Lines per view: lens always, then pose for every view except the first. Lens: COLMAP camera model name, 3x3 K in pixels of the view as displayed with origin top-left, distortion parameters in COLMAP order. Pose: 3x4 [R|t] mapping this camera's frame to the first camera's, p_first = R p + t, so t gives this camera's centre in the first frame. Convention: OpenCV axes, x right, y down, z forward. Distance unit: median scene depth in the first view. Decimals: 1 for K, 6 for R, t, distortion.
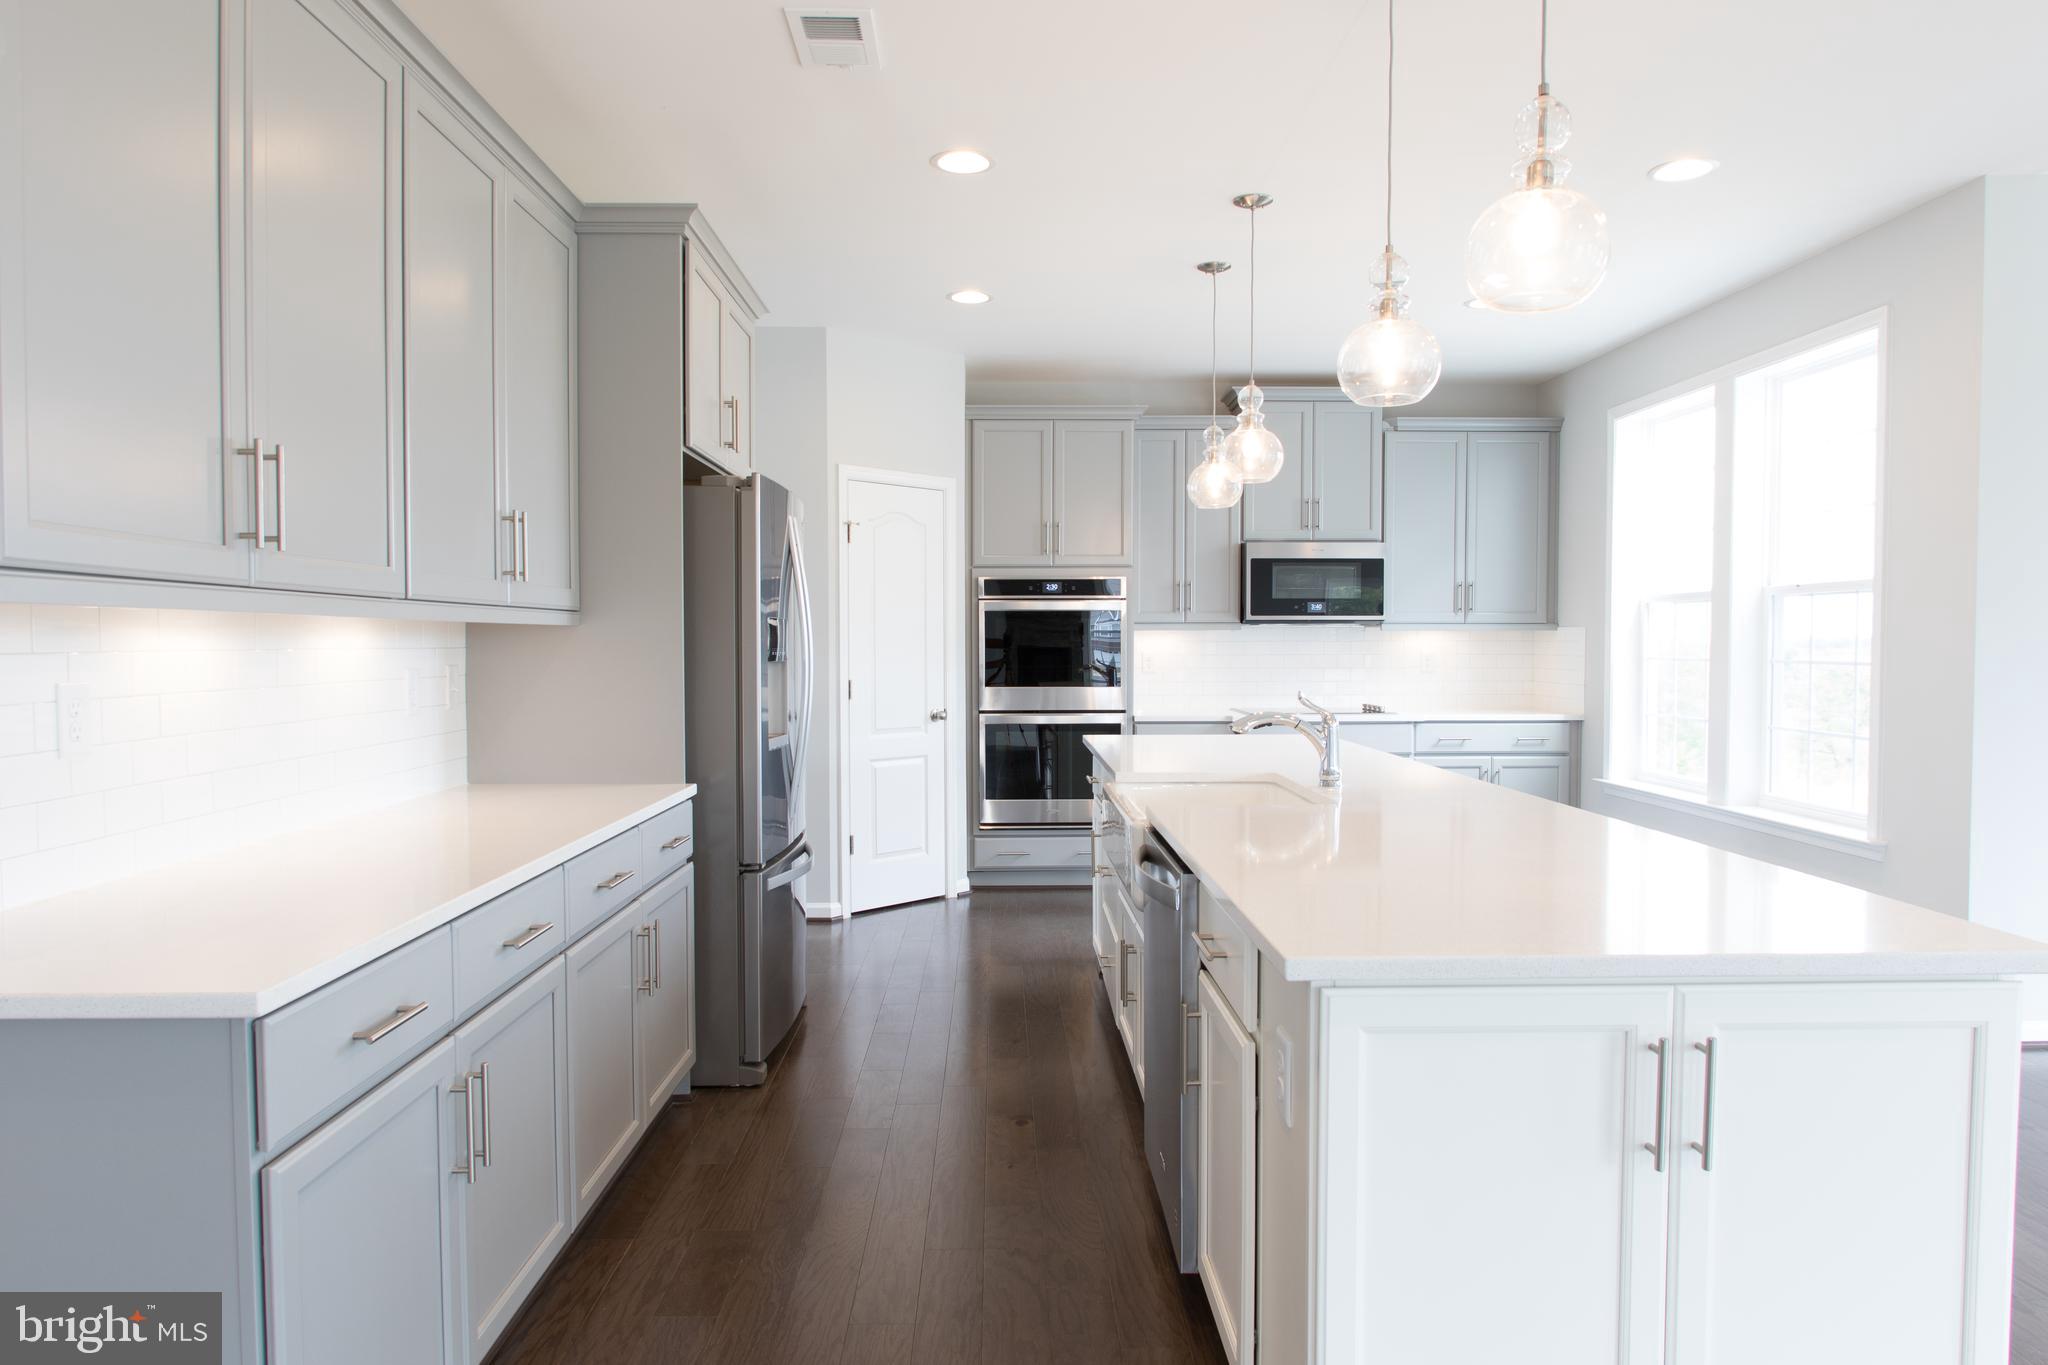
lens RADIAL K [[1377.6, 0, 970.9], [0, 1377.6, 676.2], [0, 0, 1]] dist [-0.003209, -0.000830]
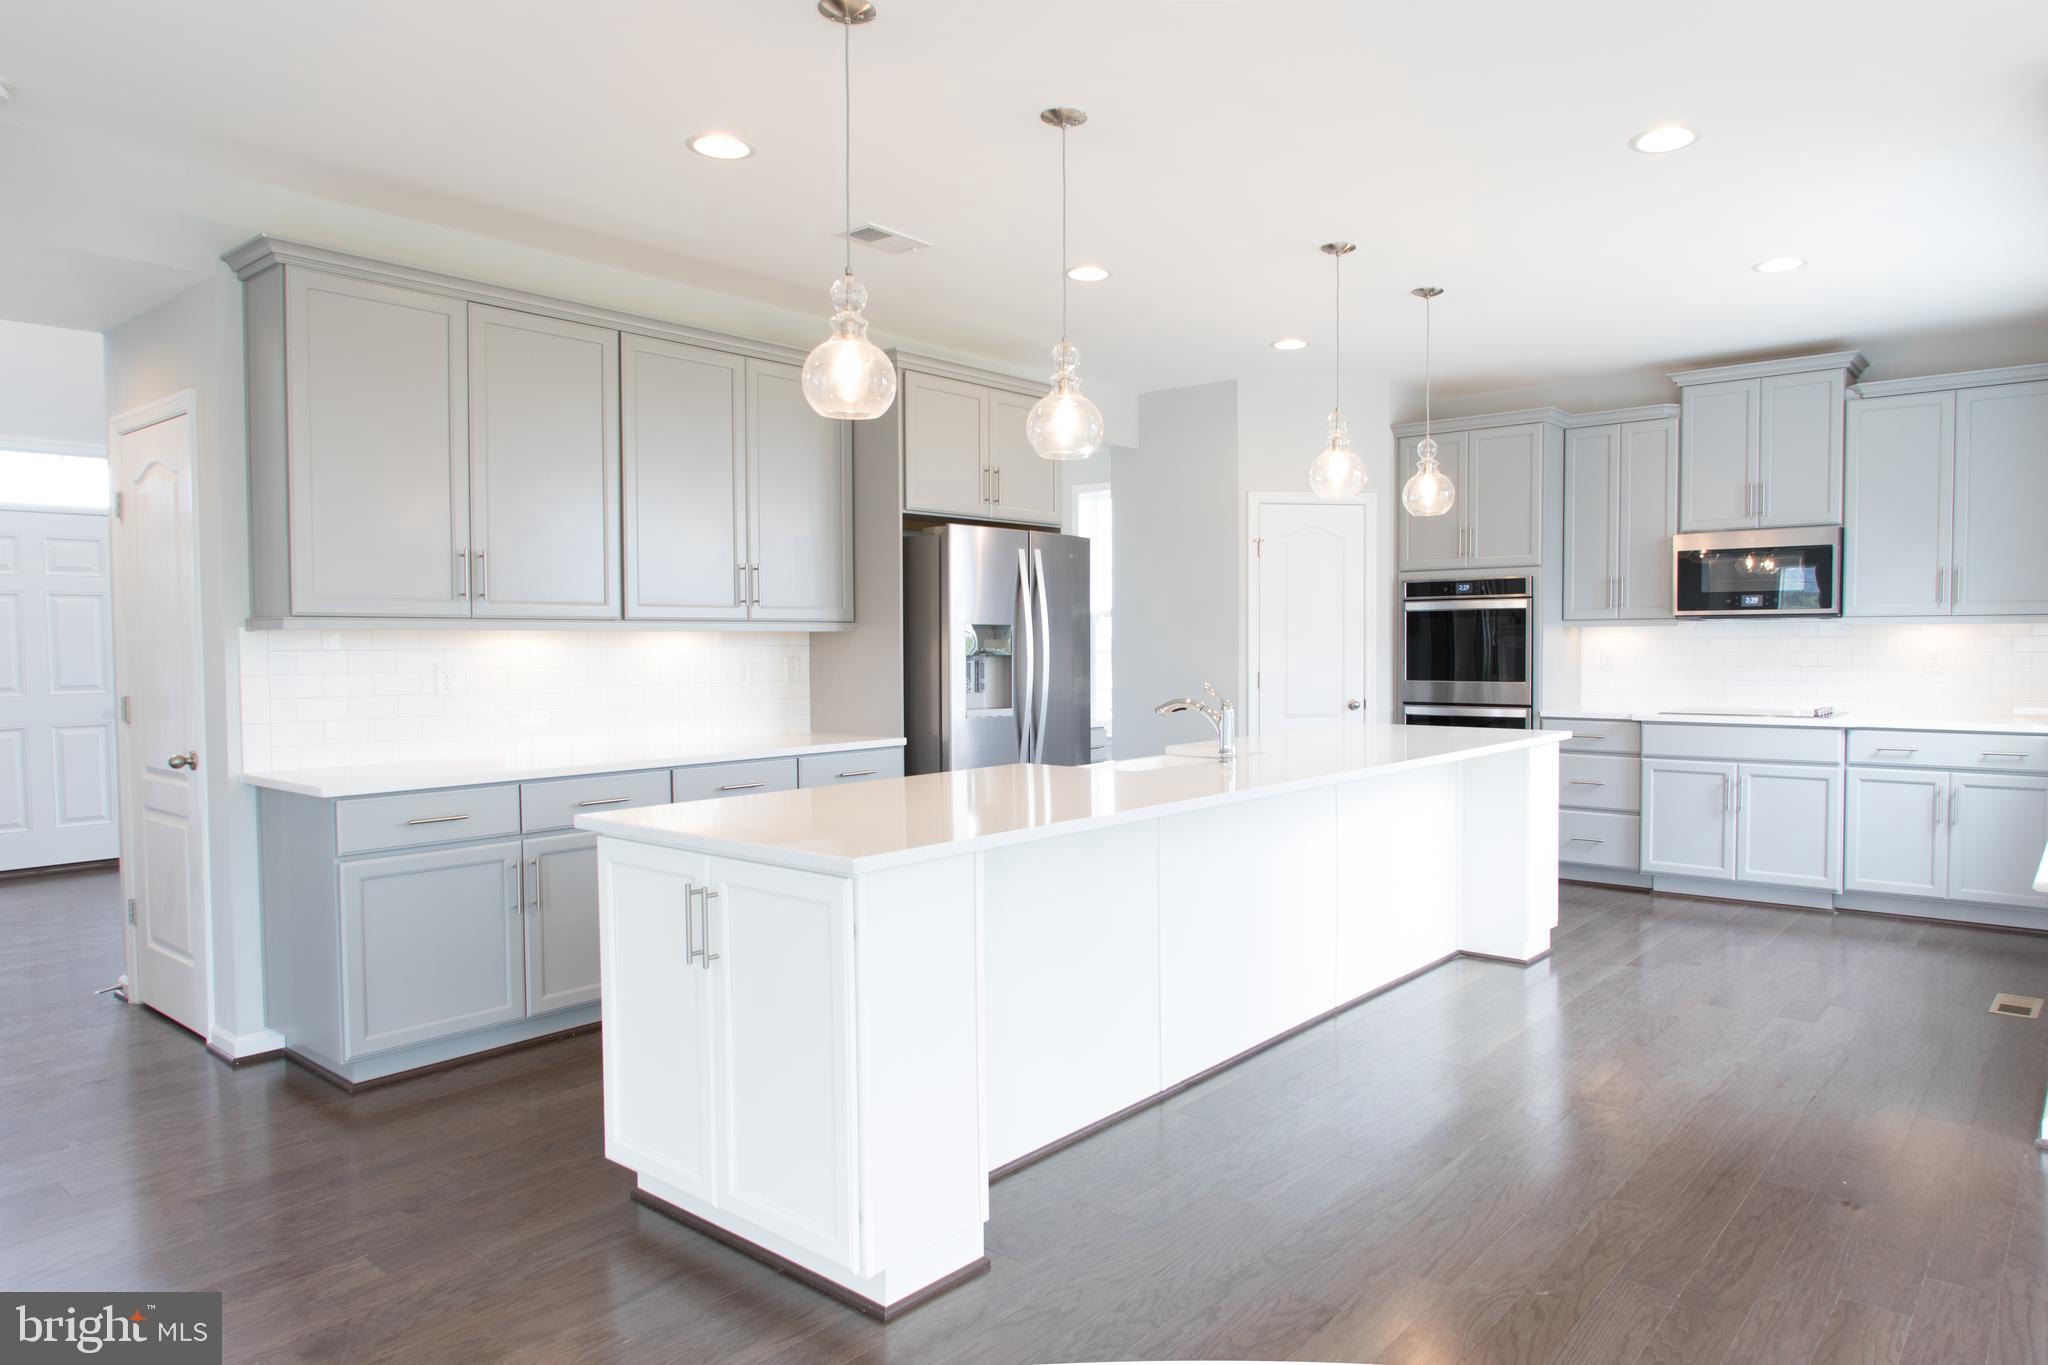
lens RADIAL K [[1321.4, 0, 1028.9], [0, 1321.4, 684.9], [0, 0, 1]] dist [0.005817, -0.010770]
pose [[0.756682, 0.019496, -0.653492, 0.472100], [-0.012086, 0.999802, 0.015833, -0.001757], [0.653671, -0.004082, 0.756768, 0.008811]]
